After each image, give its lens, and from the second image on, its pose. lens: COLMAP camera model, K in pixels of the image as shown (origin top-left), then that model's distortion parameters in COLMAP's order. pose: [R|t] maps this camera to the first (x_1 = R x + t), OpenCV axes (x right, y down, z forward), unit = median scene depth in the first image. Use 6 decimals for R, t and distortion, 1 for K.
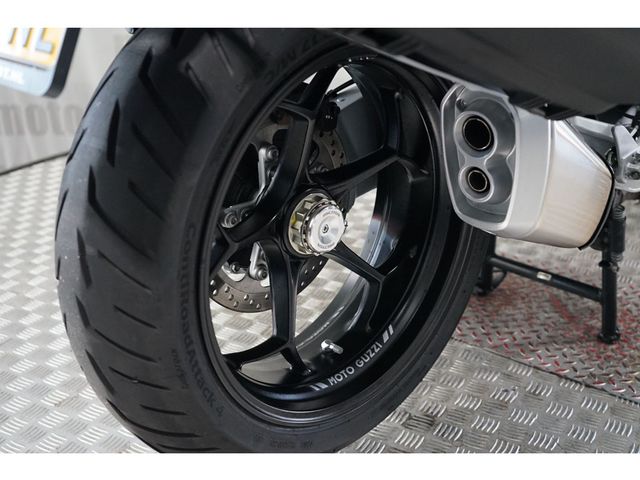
lens RADIAL K [[807.5, 0, 317.7], [0, 807.5, 239.8], [0, 0, 1]] dist [0.011862, 0.000000]
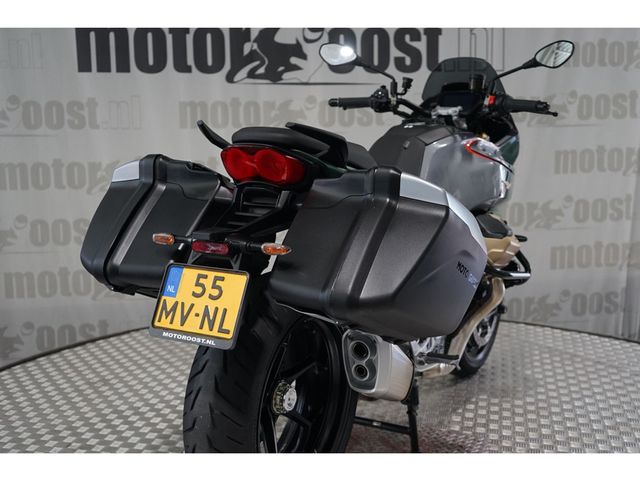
lens RADIAL K [[807.5, 0, 312.9], [0, 807.5, 239.8], [0, 0, 1]] dist [0.011862, 0.000000]
pose [[0.960189, -0.019230, 0.278690, -0.506273], [0.084604, 0.970793, -0.224506, 0.060116], [-0.266233, 0.239146, 0.933771, -1.052238]]
